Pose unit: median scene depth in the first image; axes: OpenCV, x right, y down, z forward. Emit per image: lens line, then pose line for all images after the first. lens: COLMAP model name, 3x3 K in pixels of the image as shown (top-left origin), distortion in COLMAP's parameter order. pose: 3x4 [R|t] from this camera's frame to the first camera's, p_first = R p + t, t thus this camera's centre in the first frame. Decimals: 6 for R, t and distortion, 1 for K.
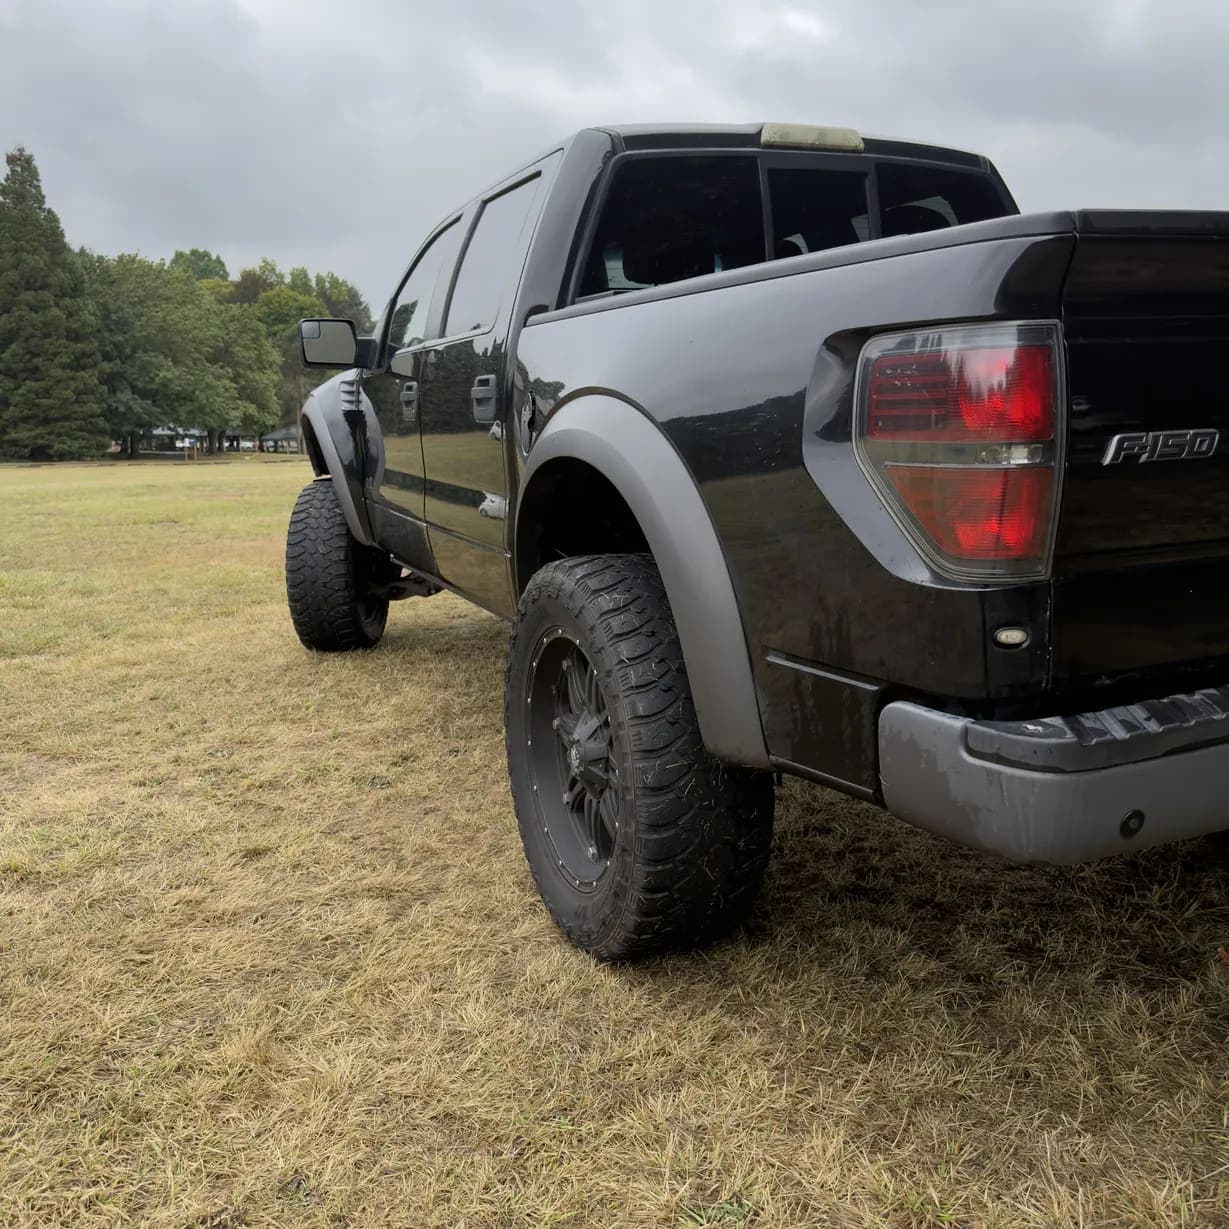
lens RADIAL K [[1179.8, 0, 609.3], [0, 1179.8, 605.9], [0, 0, 1]] dist [0.108468, -0.230239]
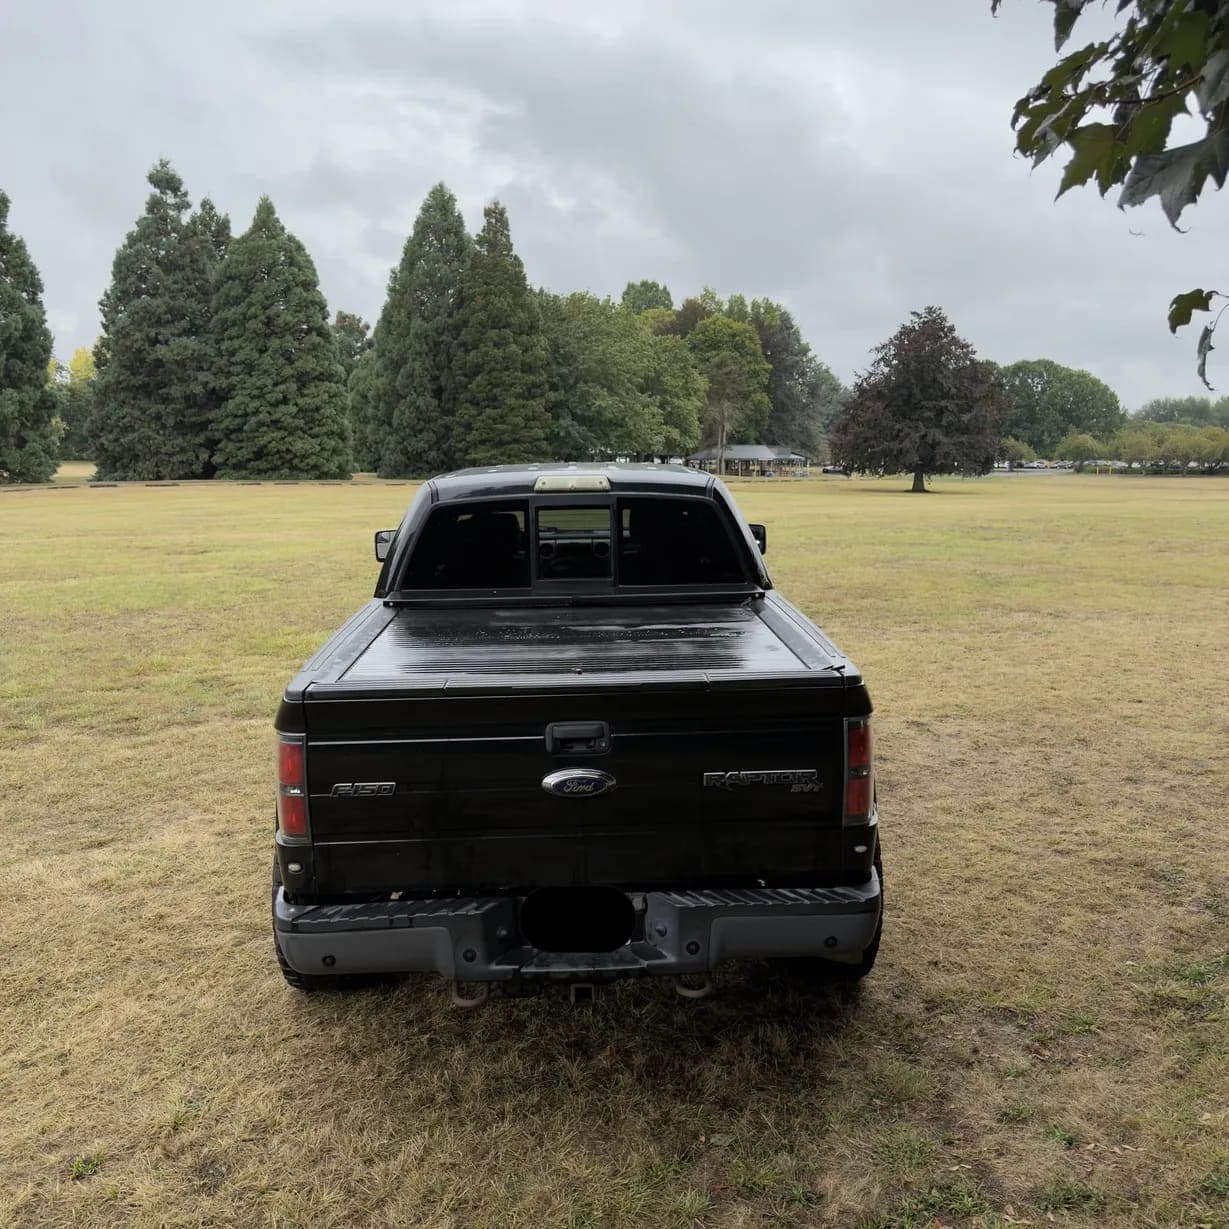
lens RADIAL K [[1162.5, 0, 615.5], [0, 1162.5, 594.3], [0, 0, 1]] dist [0.259499, -0.568293]
pose [[0.936343, 0.064054, -0.345193, 0.268576], [-0.070468, 0.997496, -0.006053, -0.086210], [0.343941, 0.029992, 0.938512, -0.150750]]
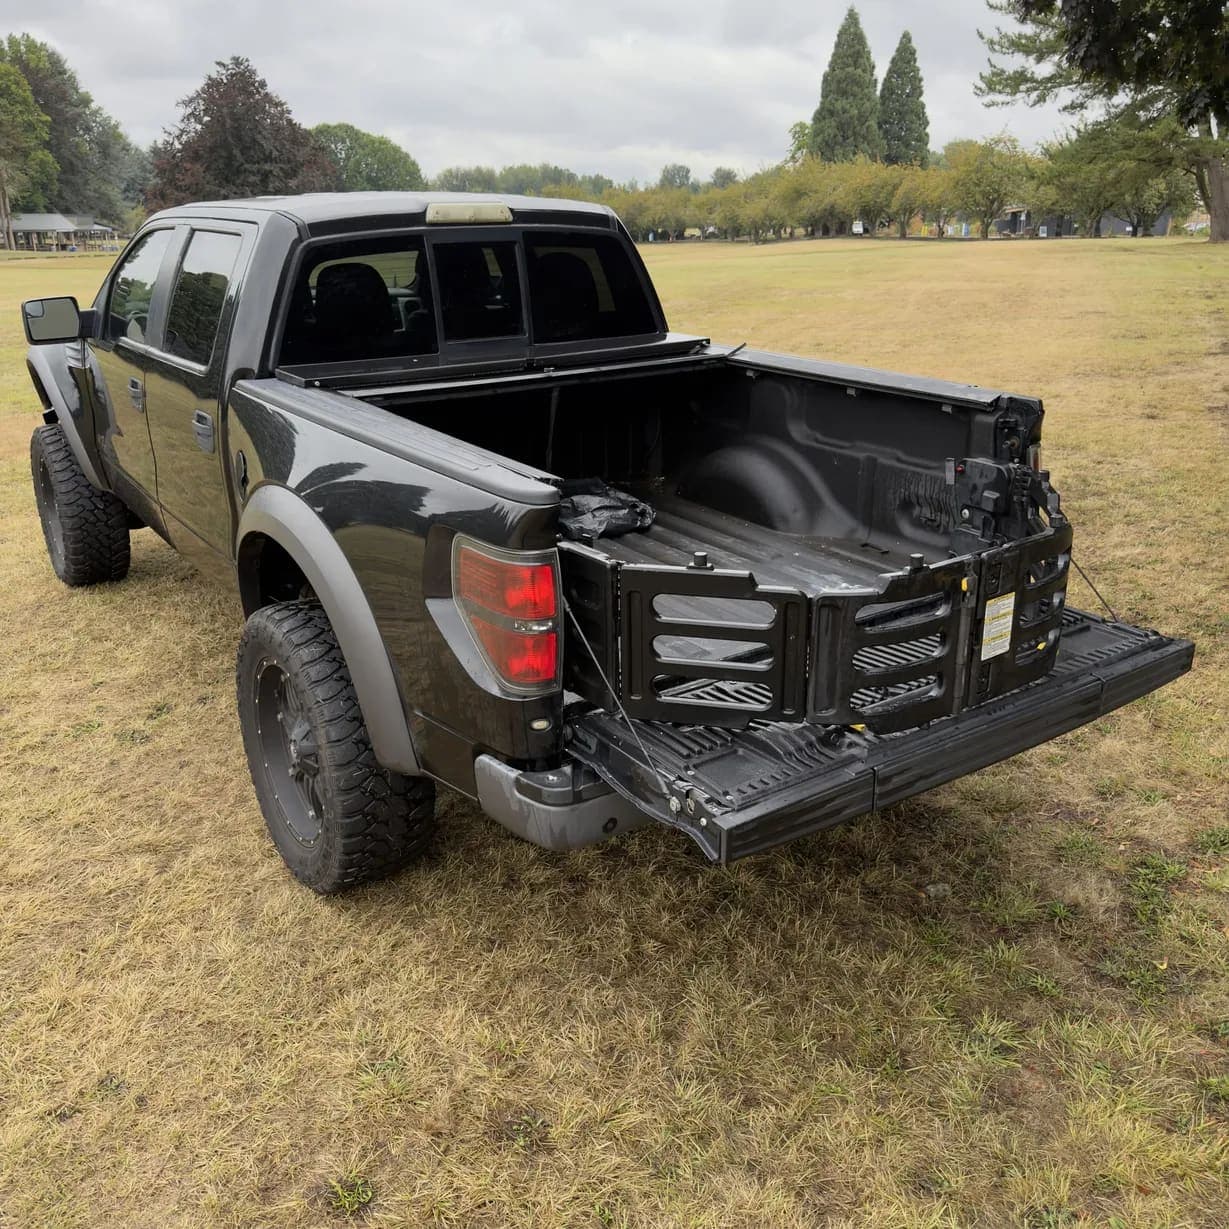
lens RADIAL K [[1185.5, 0, 629.5], [0, 1185.5, 589.3], [0, 0, 1]] dist [0.091794, -0.166982]
pose [[0.977928, -0.051733, 0.202437, 0.021848], [0.020077, 0.987647, 0.155404, -0.070706], [-0.207975, -0.147910, 0.966886, -0.103860]]
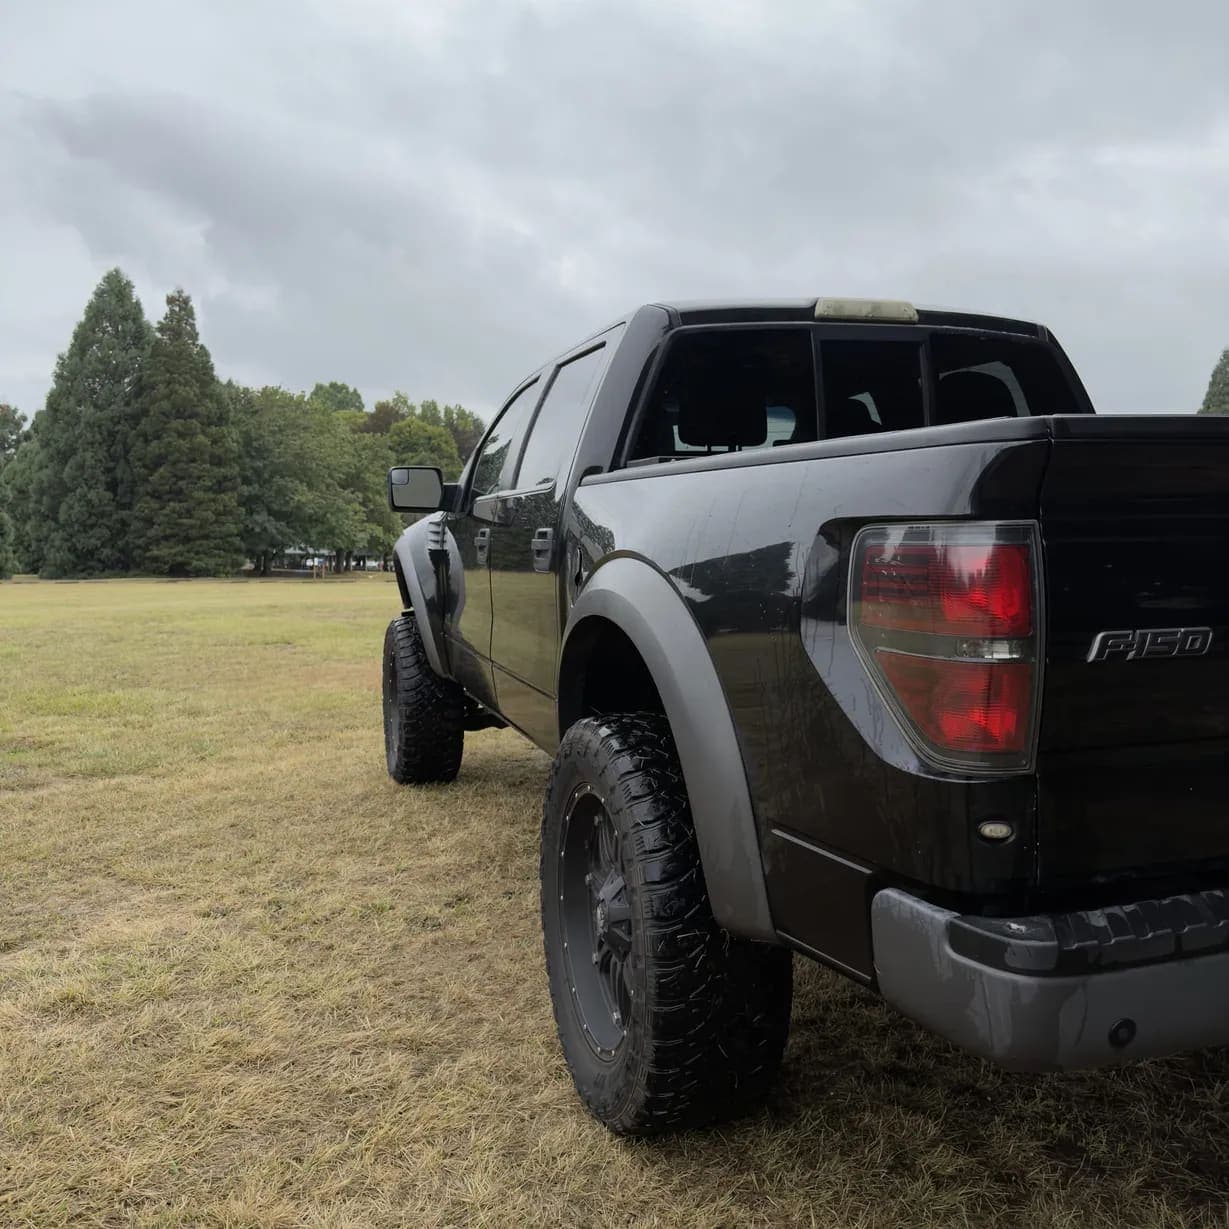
lens RADIAL K [[1166.5, 0, 609.4], [0, 1166.5, 595.3], [0, 0, 1]] dist [0.164448, -0.339182]
pose [[0.995371, 0.019952, -0.094016, 0.018078], [-0.030337, 0.993429, -0.110356, -0.008752], [0.091196, 0.112697, 0.989436, -0.004330]]
